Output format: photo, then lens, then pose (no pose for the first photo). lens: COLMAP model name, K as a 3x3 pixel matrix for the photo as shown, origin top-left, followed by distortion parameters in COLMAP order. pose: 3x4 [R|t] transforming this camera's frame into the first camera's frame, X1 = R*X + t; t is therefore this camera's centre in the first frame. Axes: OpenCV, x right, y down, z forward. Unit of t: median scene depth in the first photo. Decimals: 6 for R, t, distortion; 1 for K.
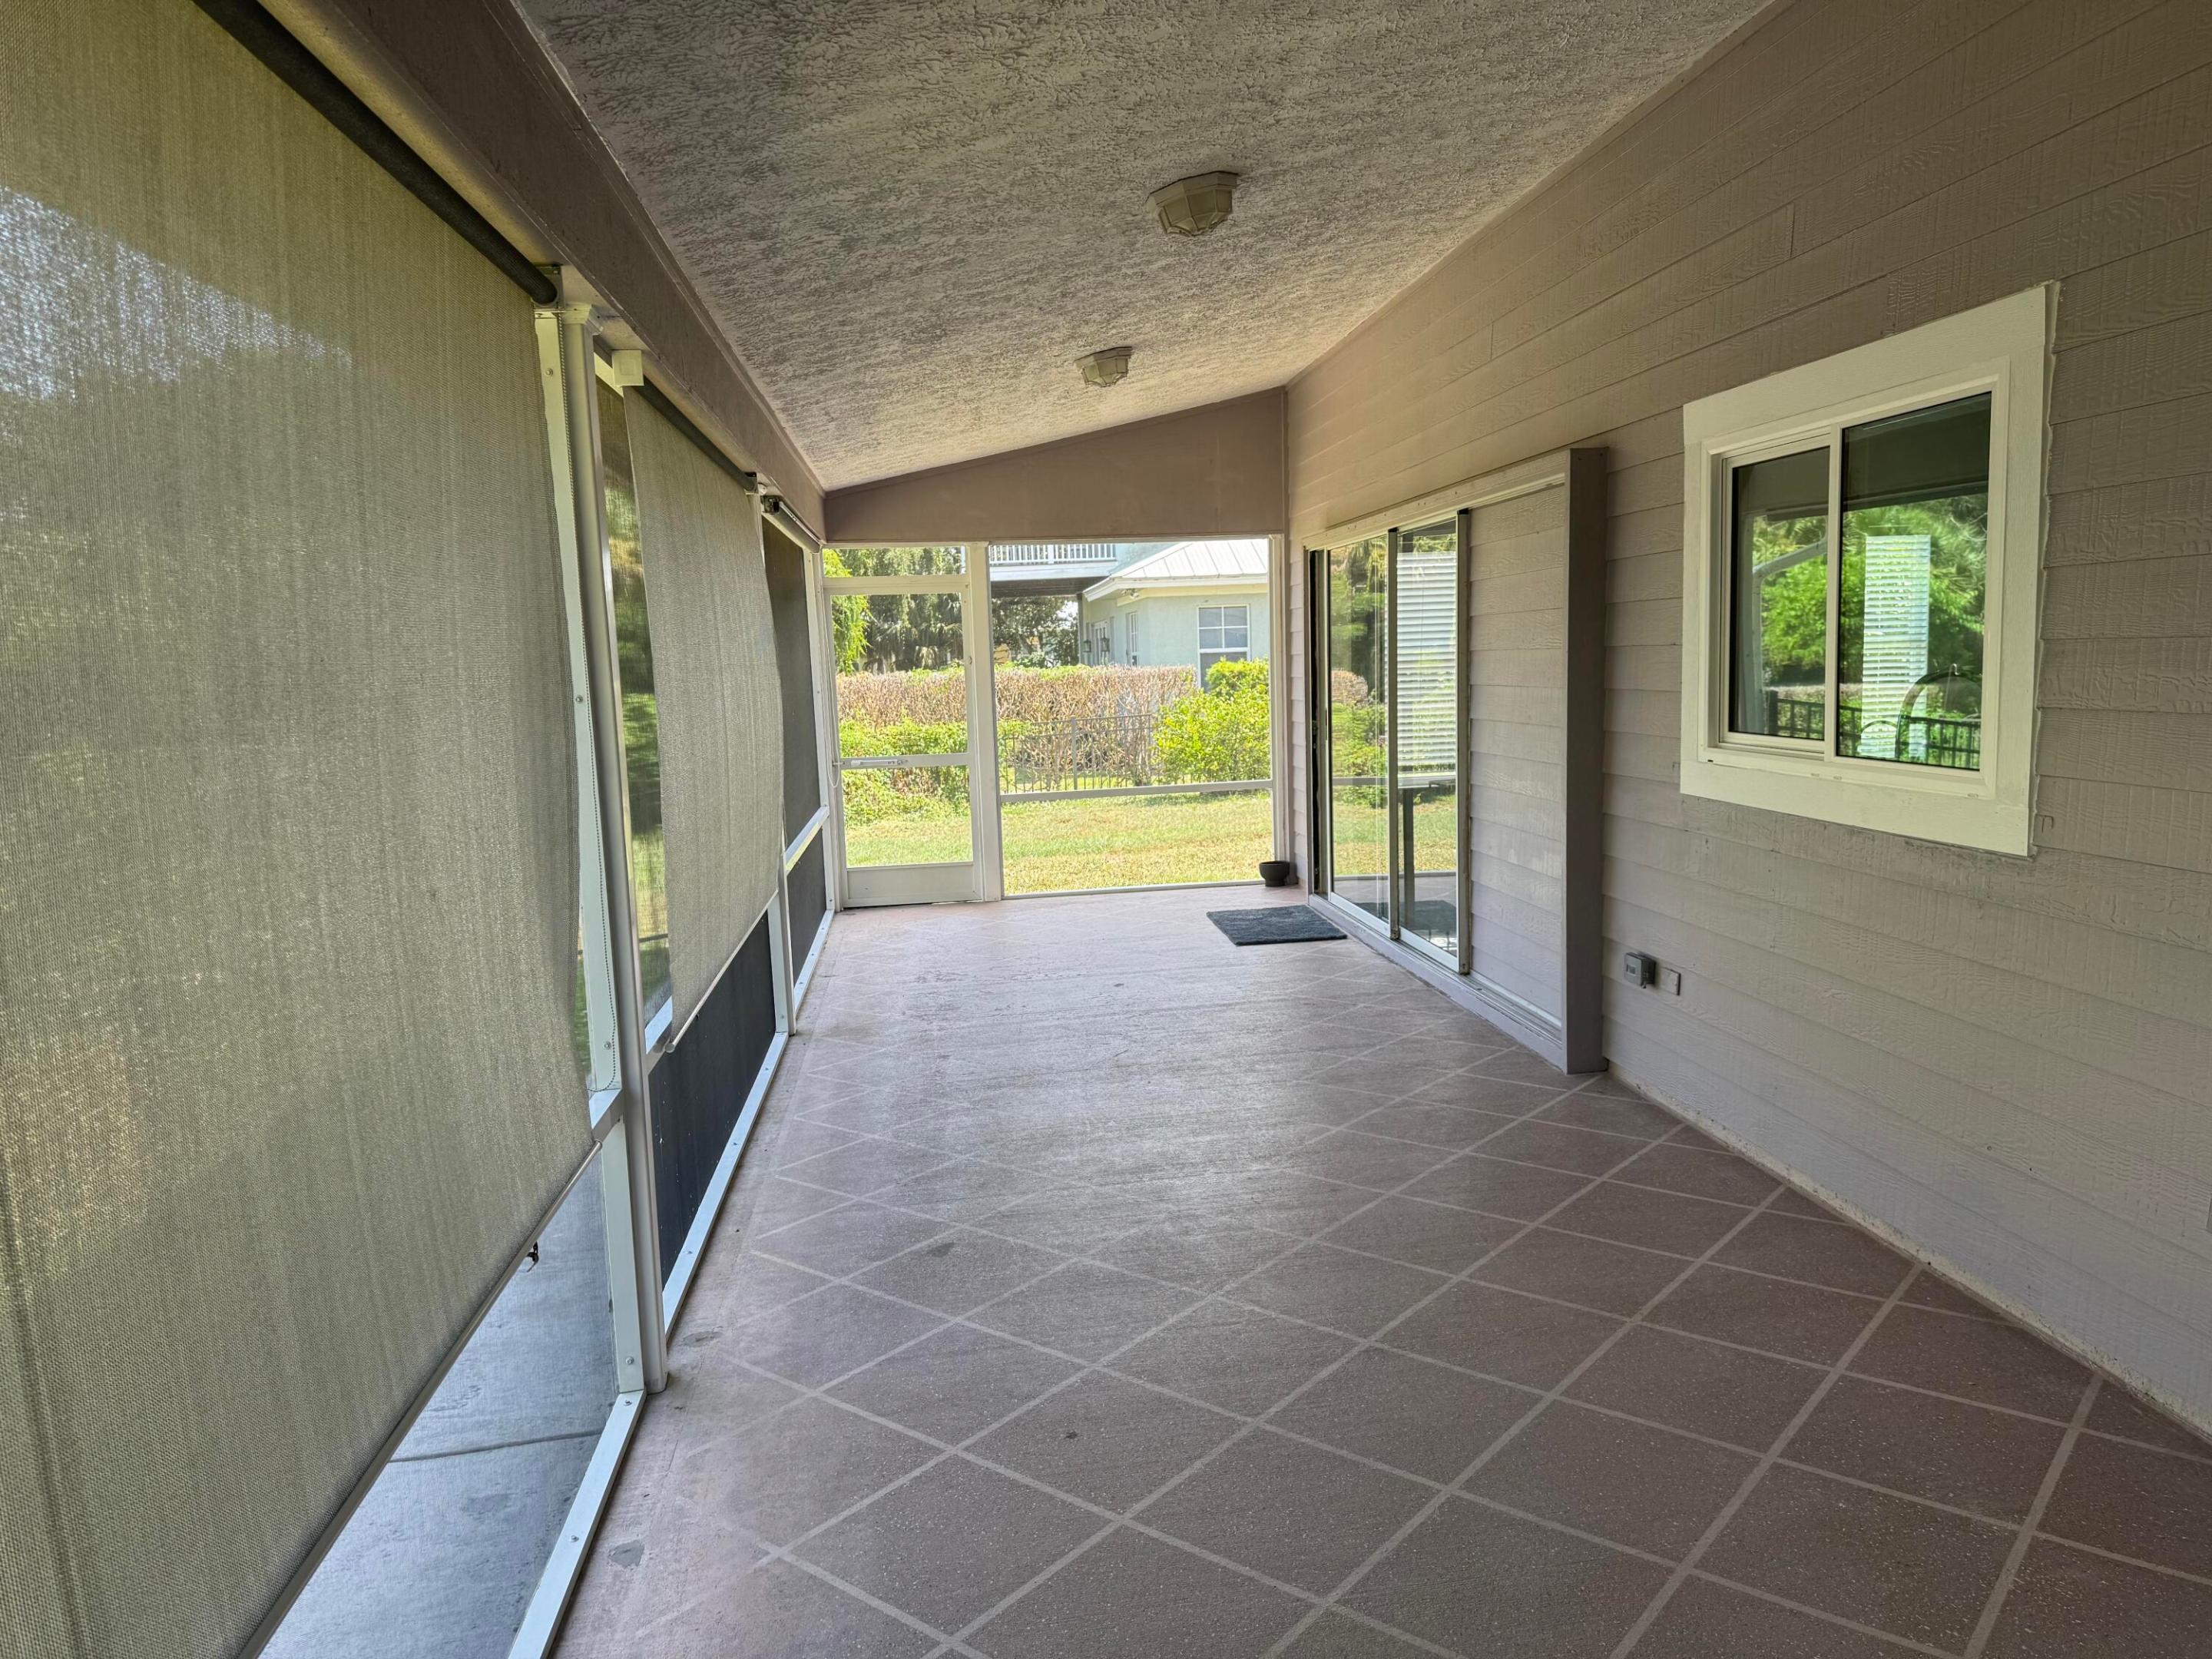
lens RADIAL K [[1548.3, 0, 1106.8], [0, 1548.3, 831.9], [0, 0, 1]] dist [0.001873, -0.000834]
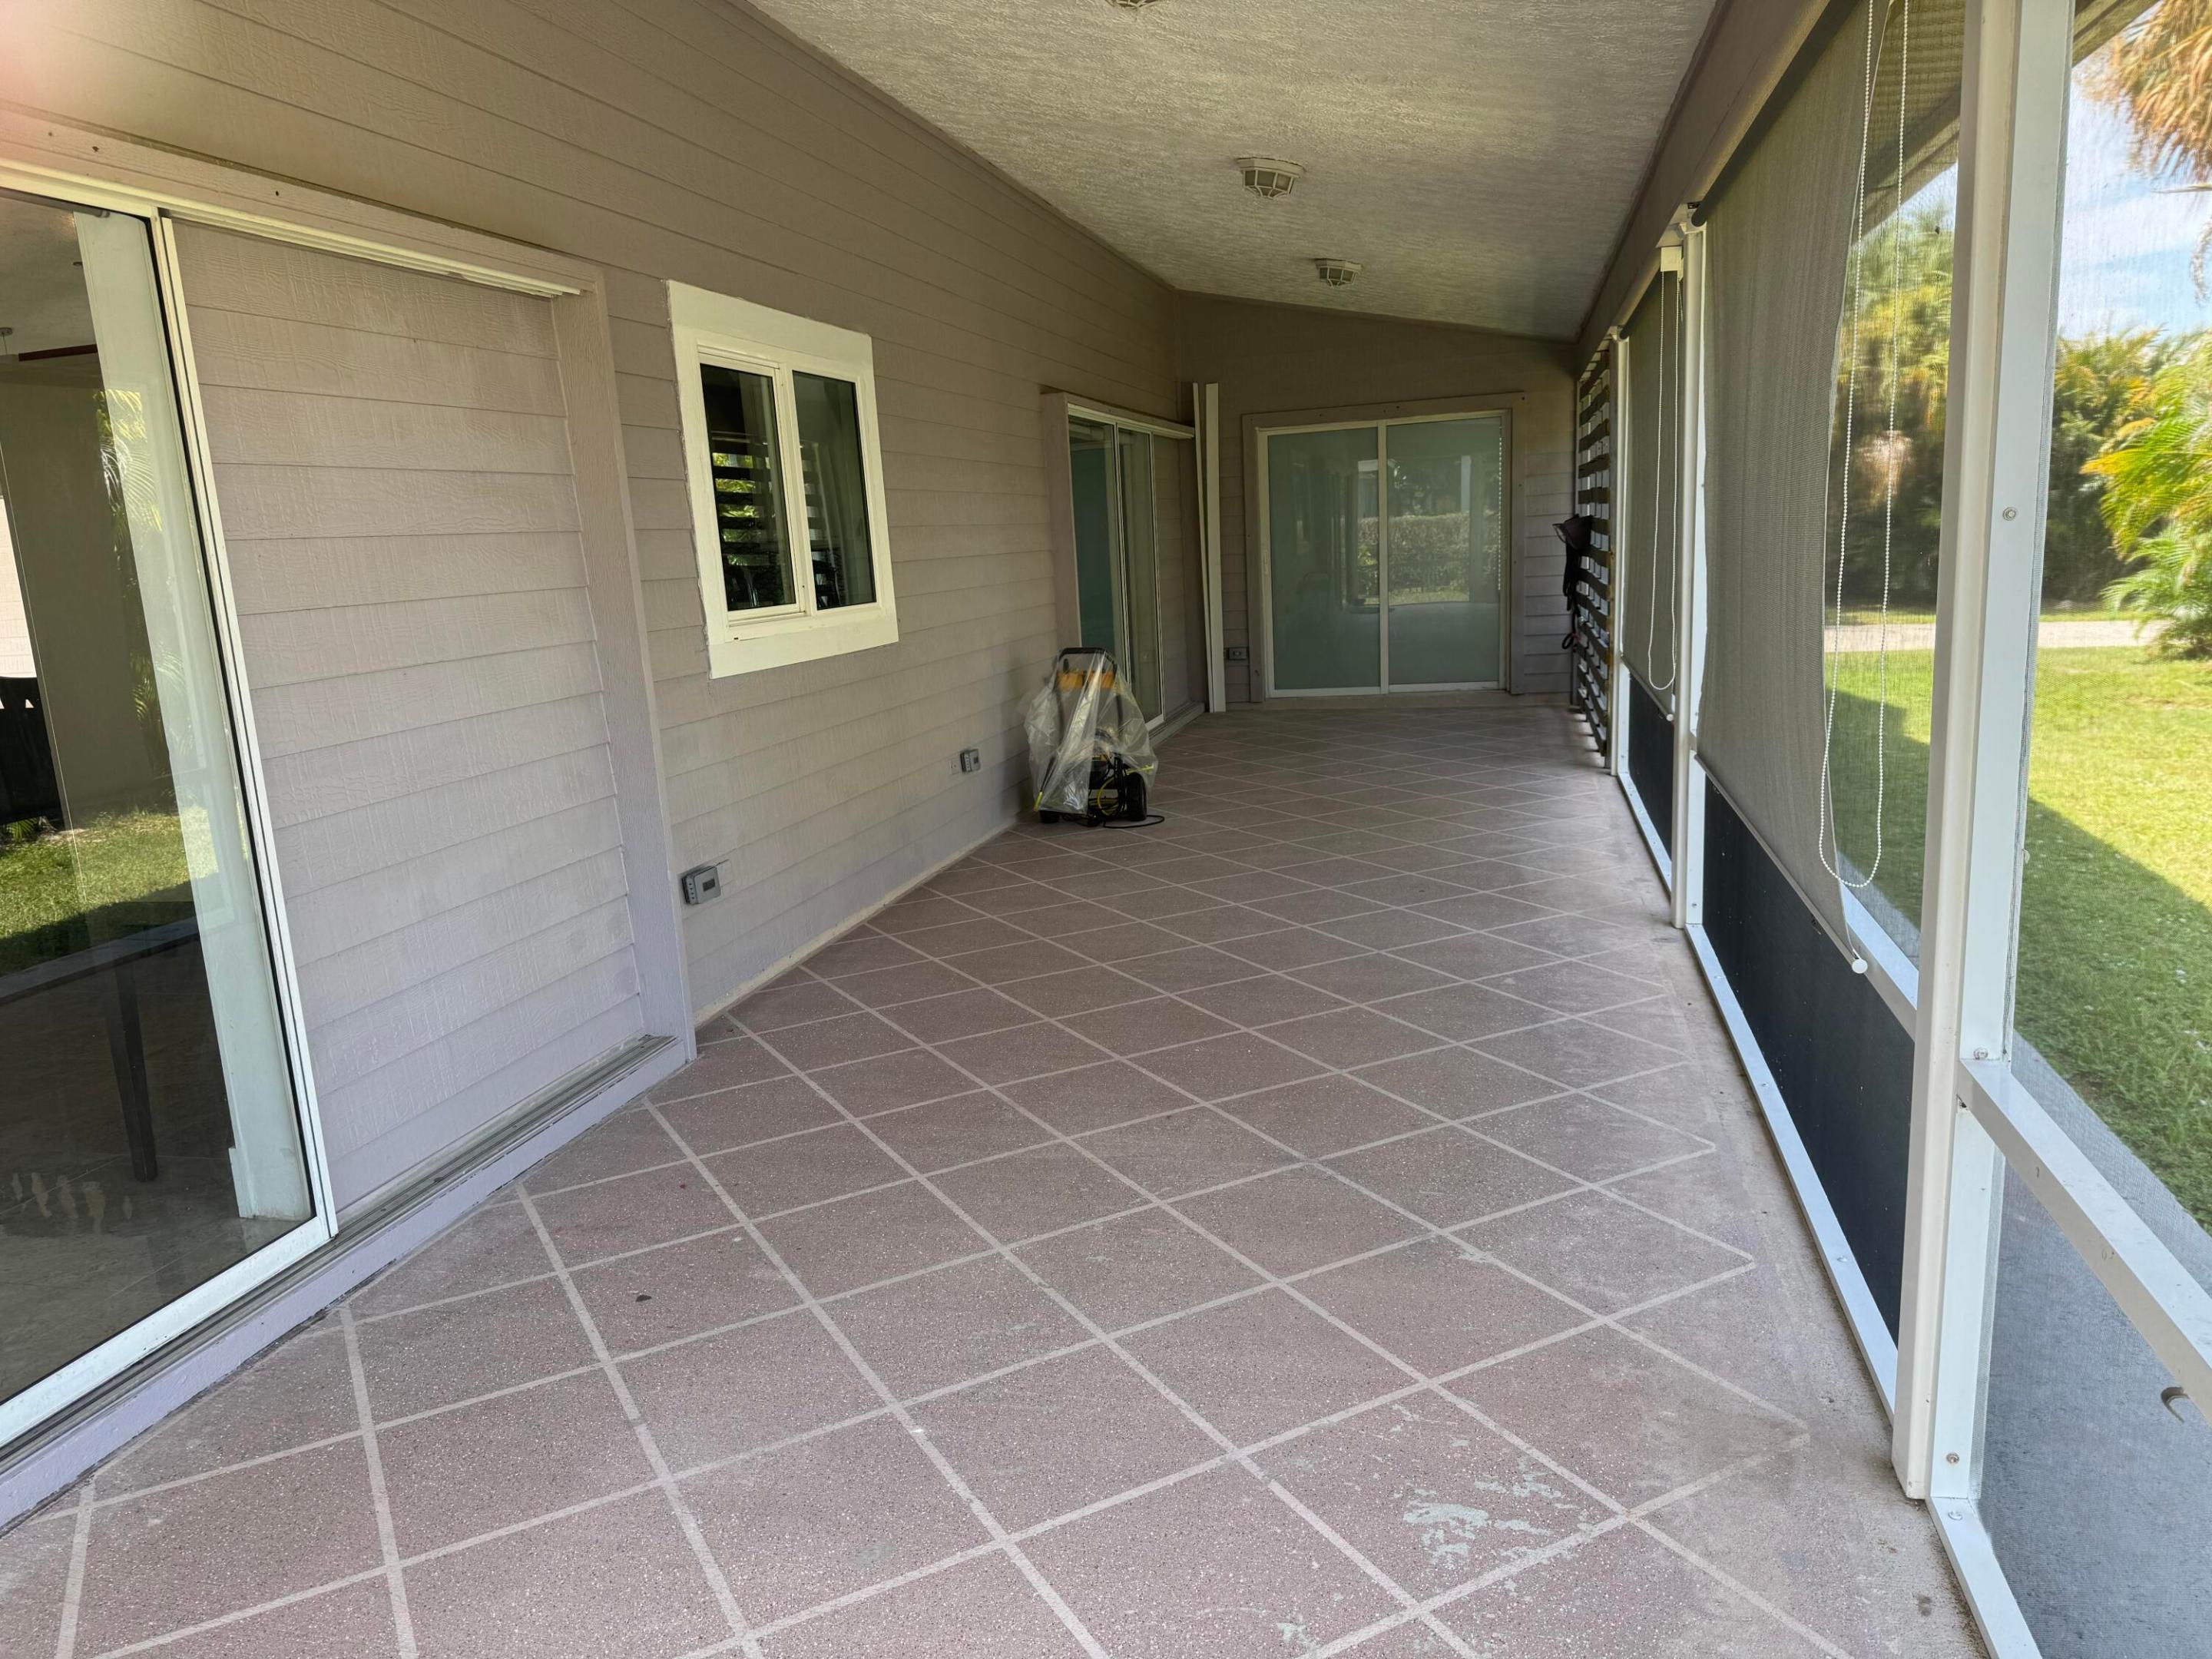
lens RADIAL K [[1548.3, 0, 1106.0], [0, 1548.3, 839.8], [0, 0, 1]] dist [0.001873, -0.000834]
pose [[-0.931220, 0.011390, 0.364279, -0.233202], [0.122676, 0.950984, 0.283865, -0.182584], [-0.343191, 0.309029, -0.886973, 1.876091]]
